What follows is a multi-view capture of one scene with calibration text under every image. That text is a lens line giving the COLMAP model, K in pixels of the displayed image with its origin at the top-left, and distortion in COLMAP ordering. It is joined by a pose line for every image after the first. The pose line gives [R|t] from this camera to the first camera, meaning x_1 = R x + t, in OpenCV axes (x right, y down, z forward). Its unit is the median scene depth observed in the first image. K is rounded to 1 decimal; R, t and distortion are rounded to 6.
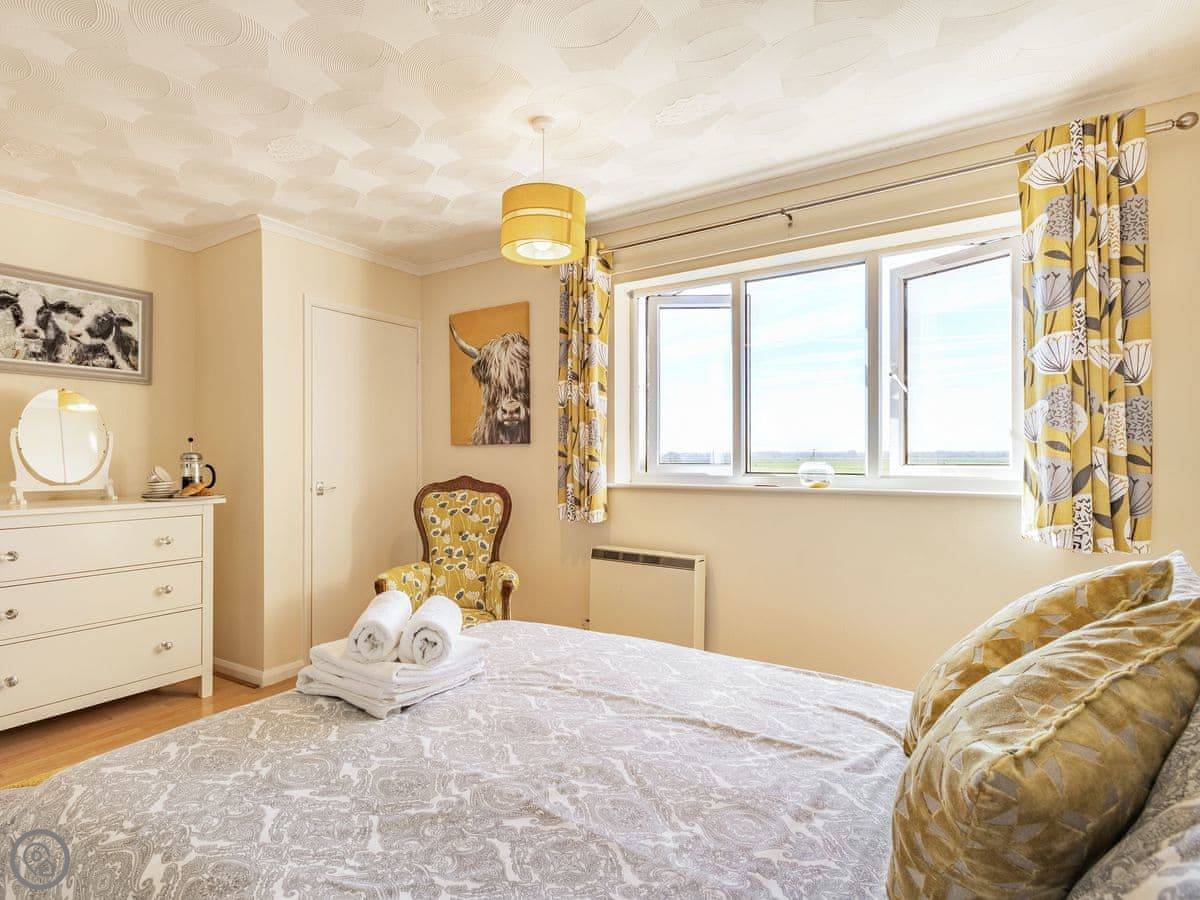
lens RADIAL K [[635.1, 0, 556.2], [0, 635.1, 456.9], [0, 0, 1]] dist [0.001781, -0.000687]
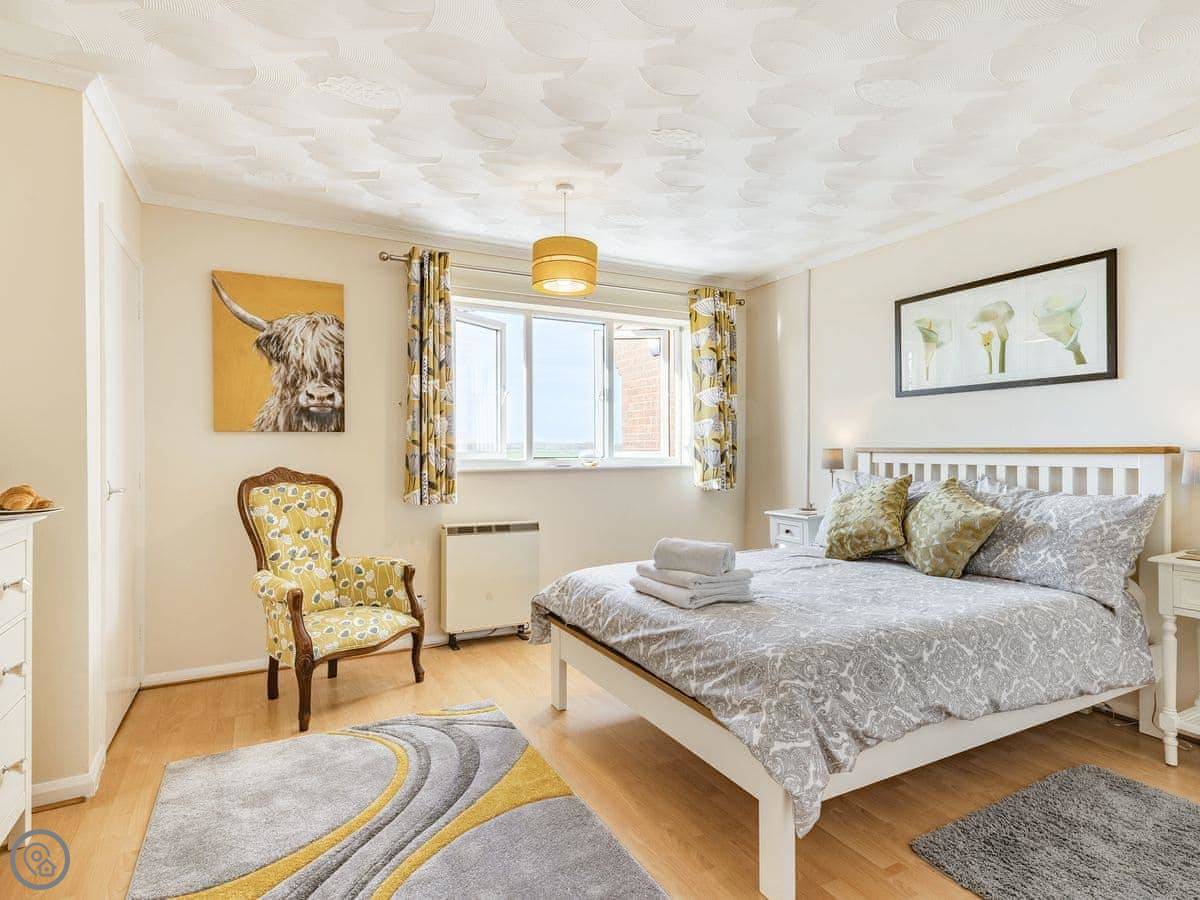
lens RADIAL K [[632.4, 0, 588.0], [0, 632.4, 447.9], [0, 0, 1]] dist [0.001480, -0.000369]
pose [[0.470243, 0.000765, 0.882537, -0.726536], [0.001106, 0.999998, -0.001455, 0.005072], [-0.882536, 0.001660, 0.470242, 0.222572]]
